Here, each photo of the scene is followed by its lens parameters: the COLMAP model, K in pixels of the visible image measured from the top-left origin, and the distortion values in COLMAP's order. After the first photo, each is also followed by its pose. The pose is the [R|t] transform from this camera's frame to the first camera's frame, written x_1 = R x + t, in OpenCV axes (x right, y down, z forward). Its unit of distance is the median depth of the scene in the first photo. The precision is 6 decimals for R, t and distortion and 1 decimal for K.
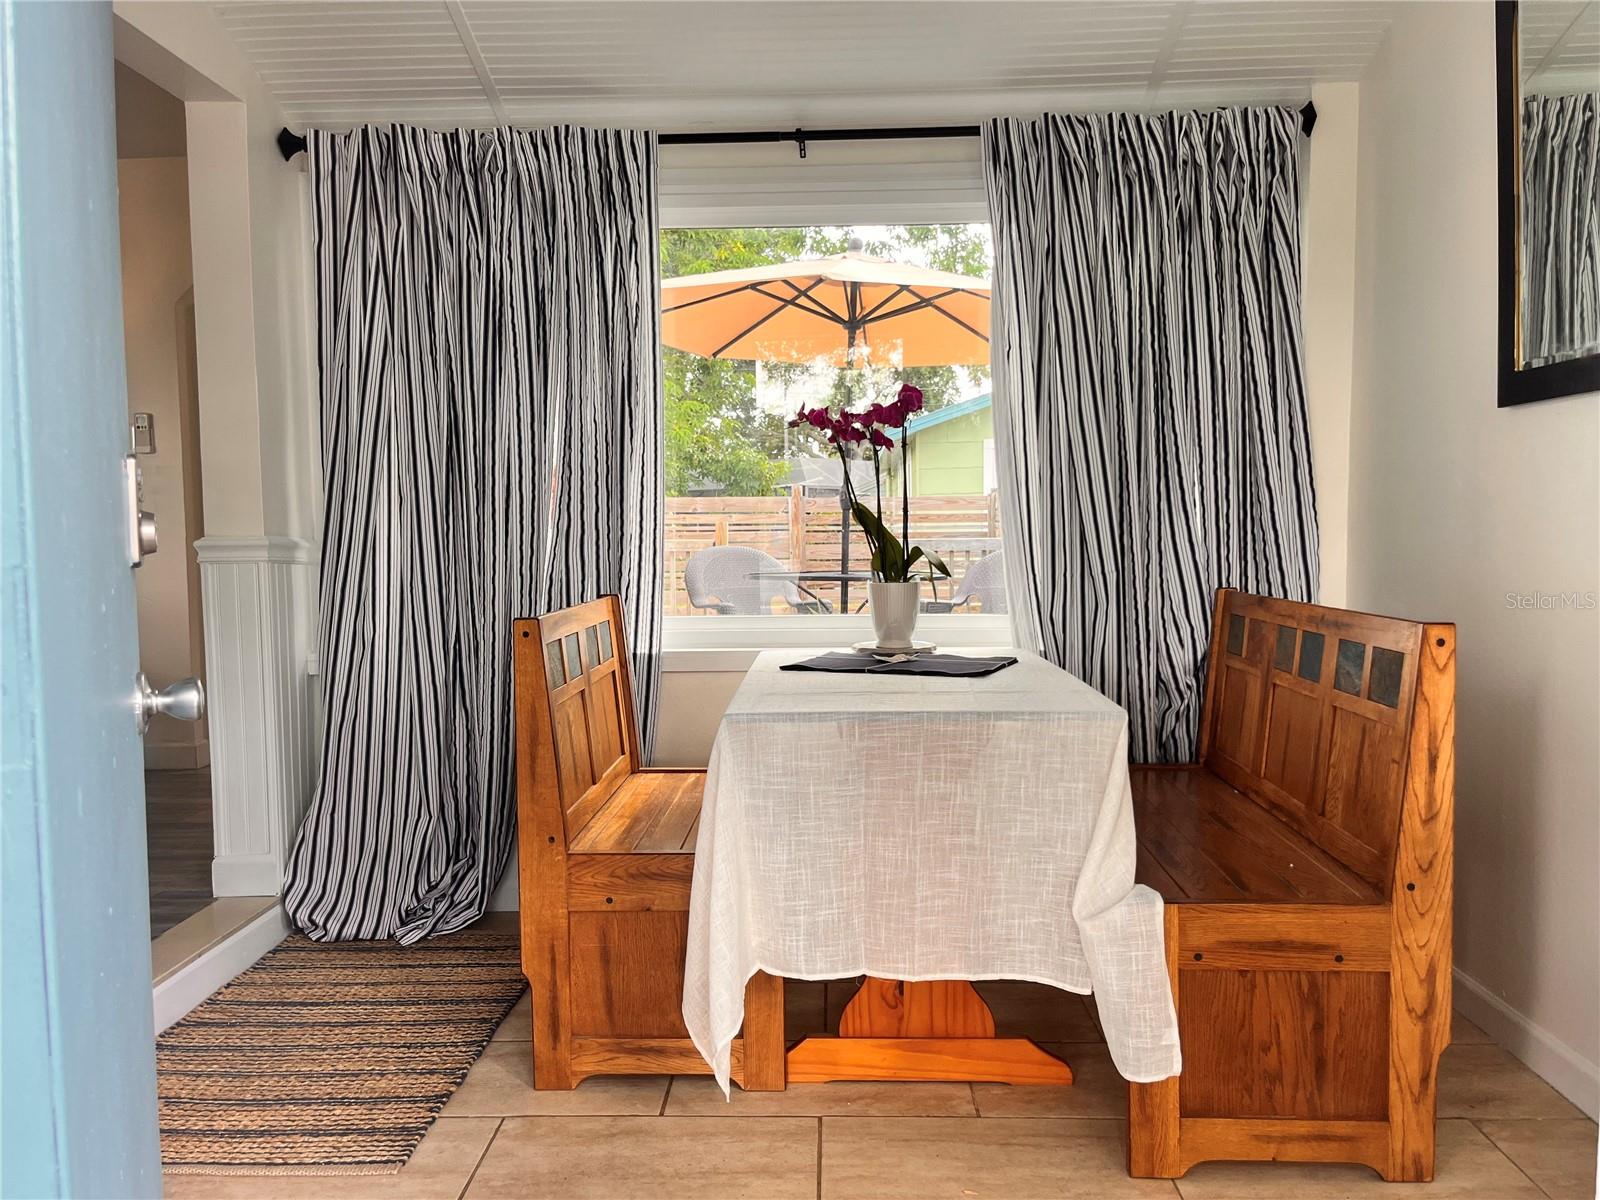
lens RADIAL K [[1217.3, 0, 800.0], [0, 1217.3, 600.0], [0, 0, 1]] dist [0.071968, -0.107087]
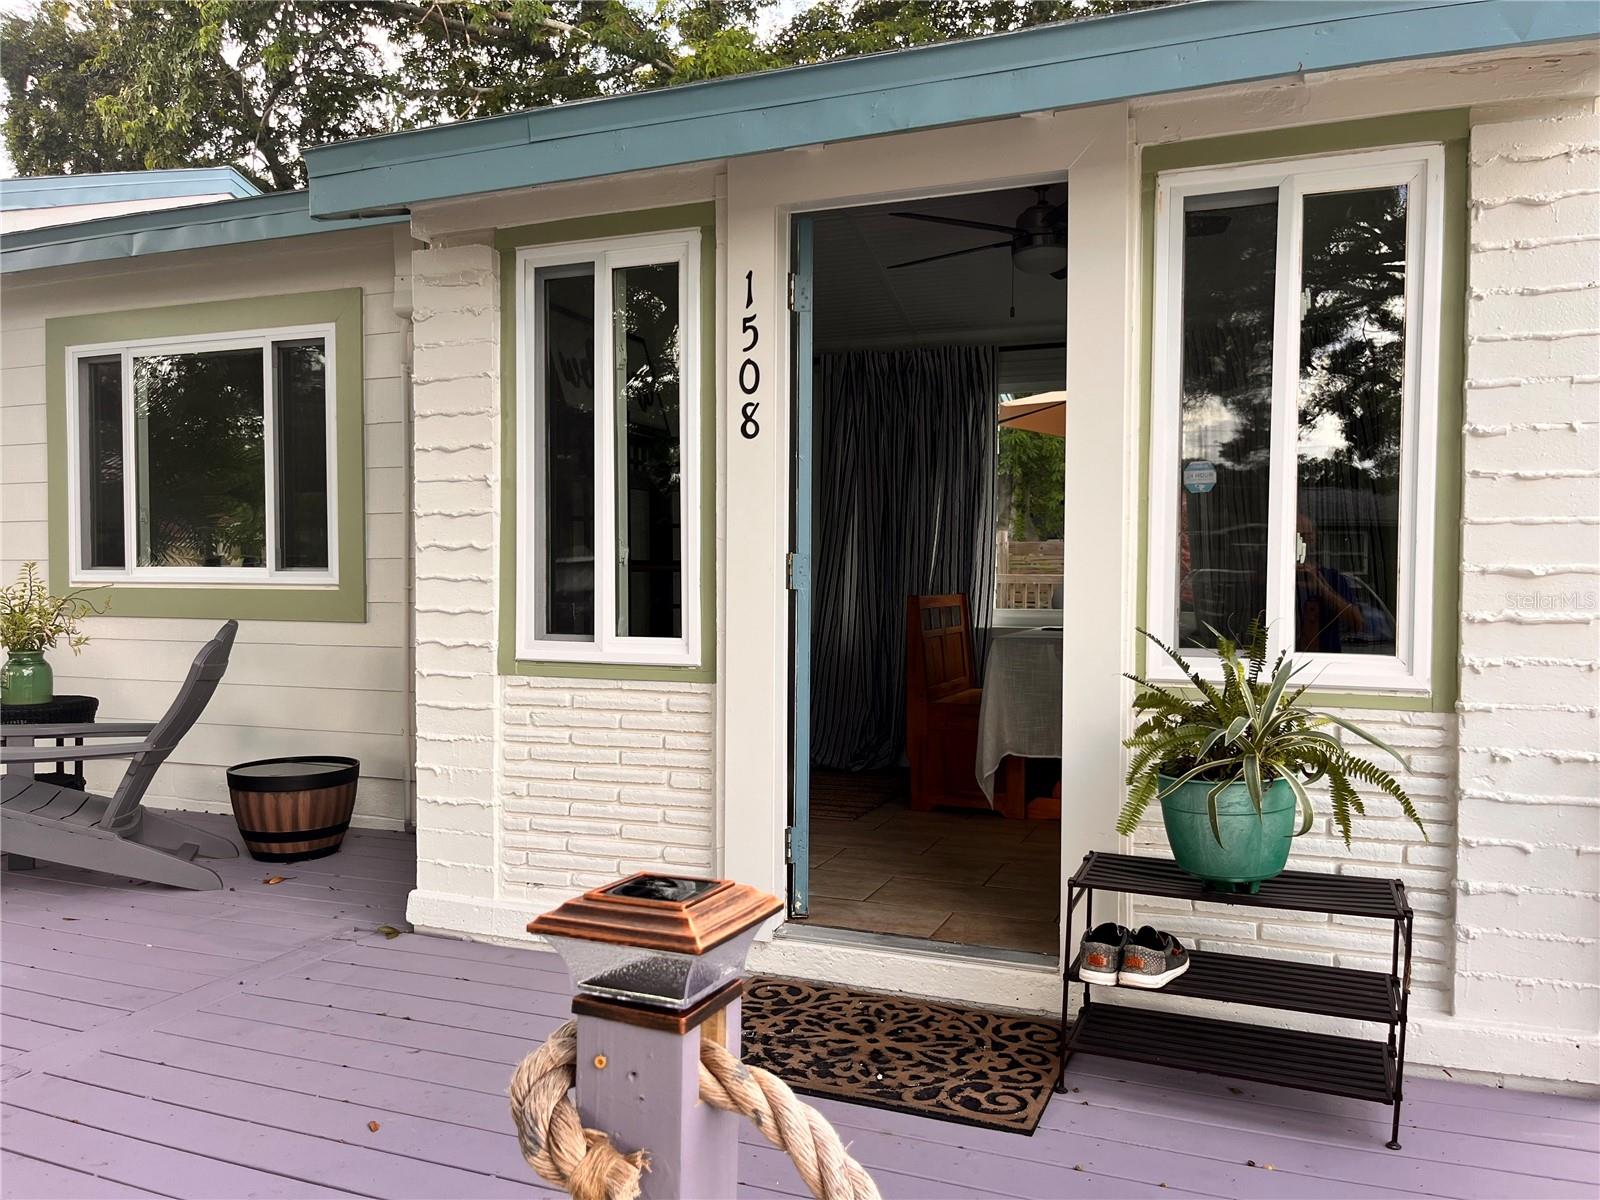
lens RADIAL K [[1217.3, 0, 800.0], [0, 1217.3, 600.0], [0, 0, 1]] dist [0.071968, -0.107087]
pose [[0.941137, 0.024005, -0.337171, 0.241043], [-0.036359, 0.998877, -0.030373, 0.071275], [0.336063, 0.040844, 0.940953, -0.849107]]
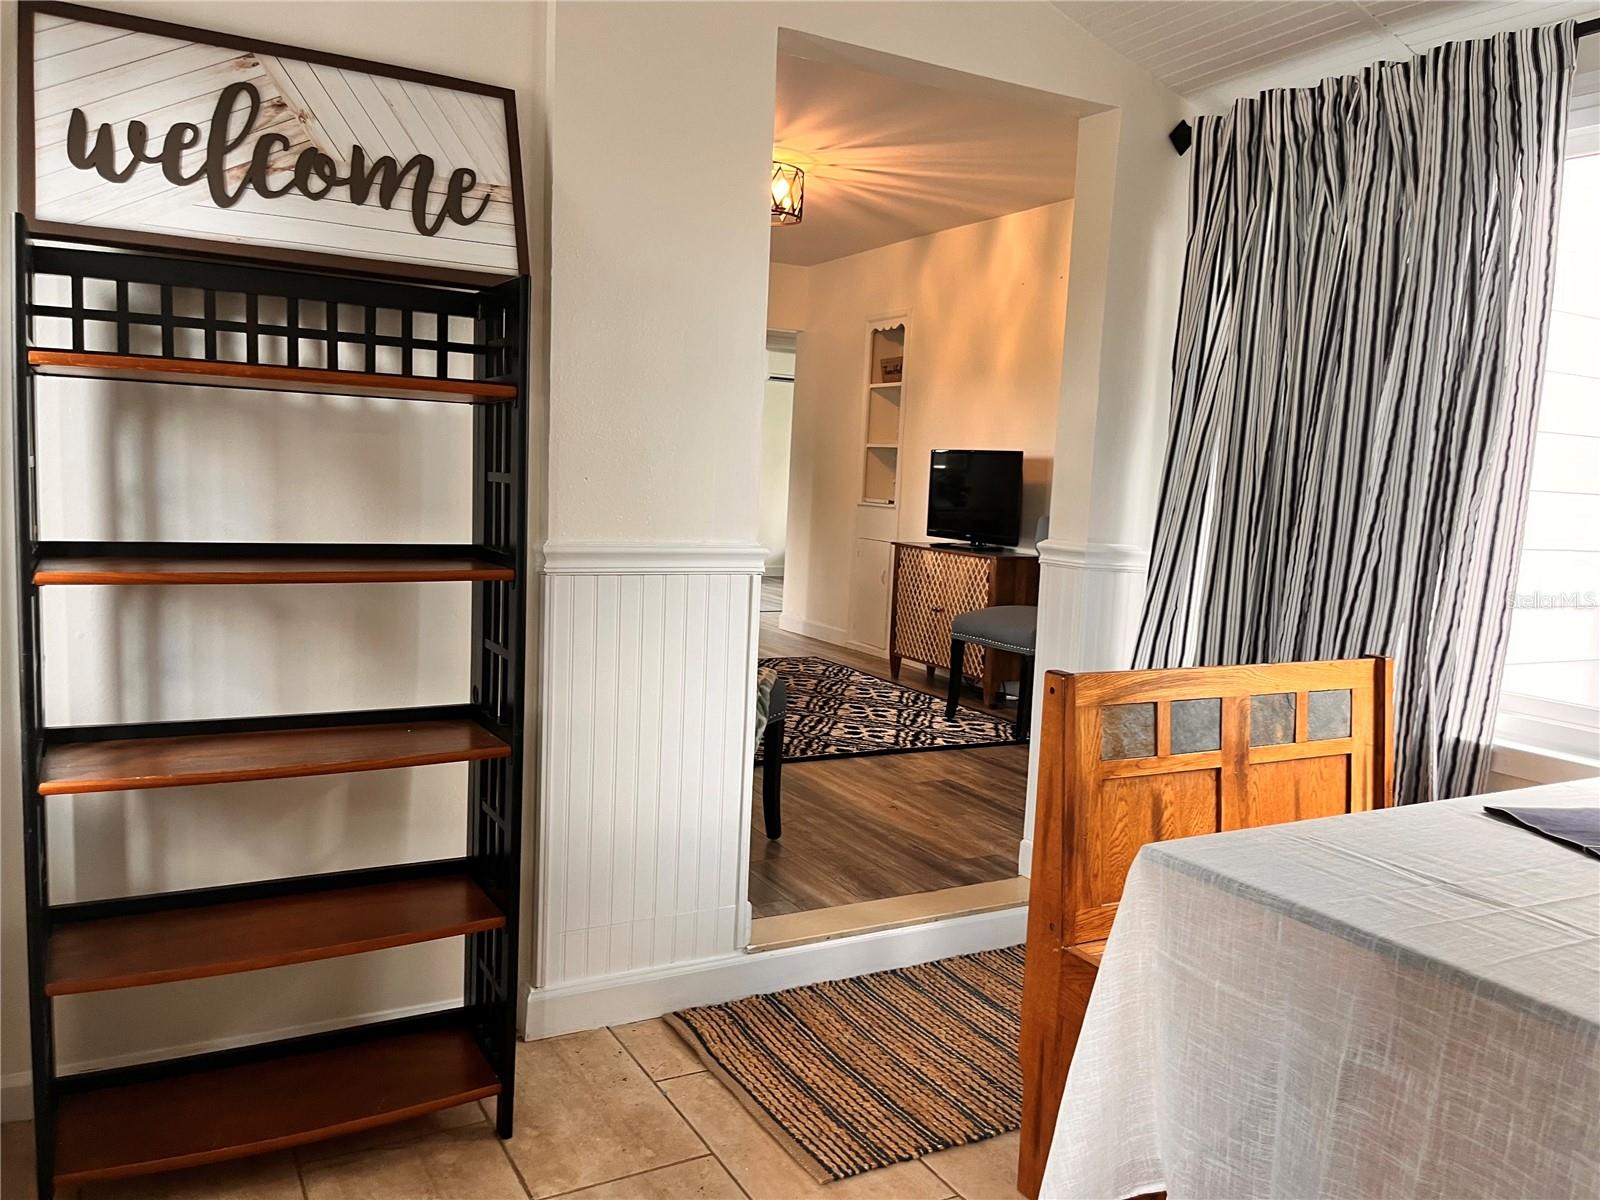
lens RADIAL K [[1217.3, 0, 800.0], [0, 1217.3, 600.0], [0, 0, 1]] dist [0.071968, -0.107087]
pose [[0.508294, 0.124553, -0.852129, 0.308794], [-0.100647, 0.991297, 0.084859, -0.067403], [0.855282, 0.042630, 0.516406, 0.277891]]
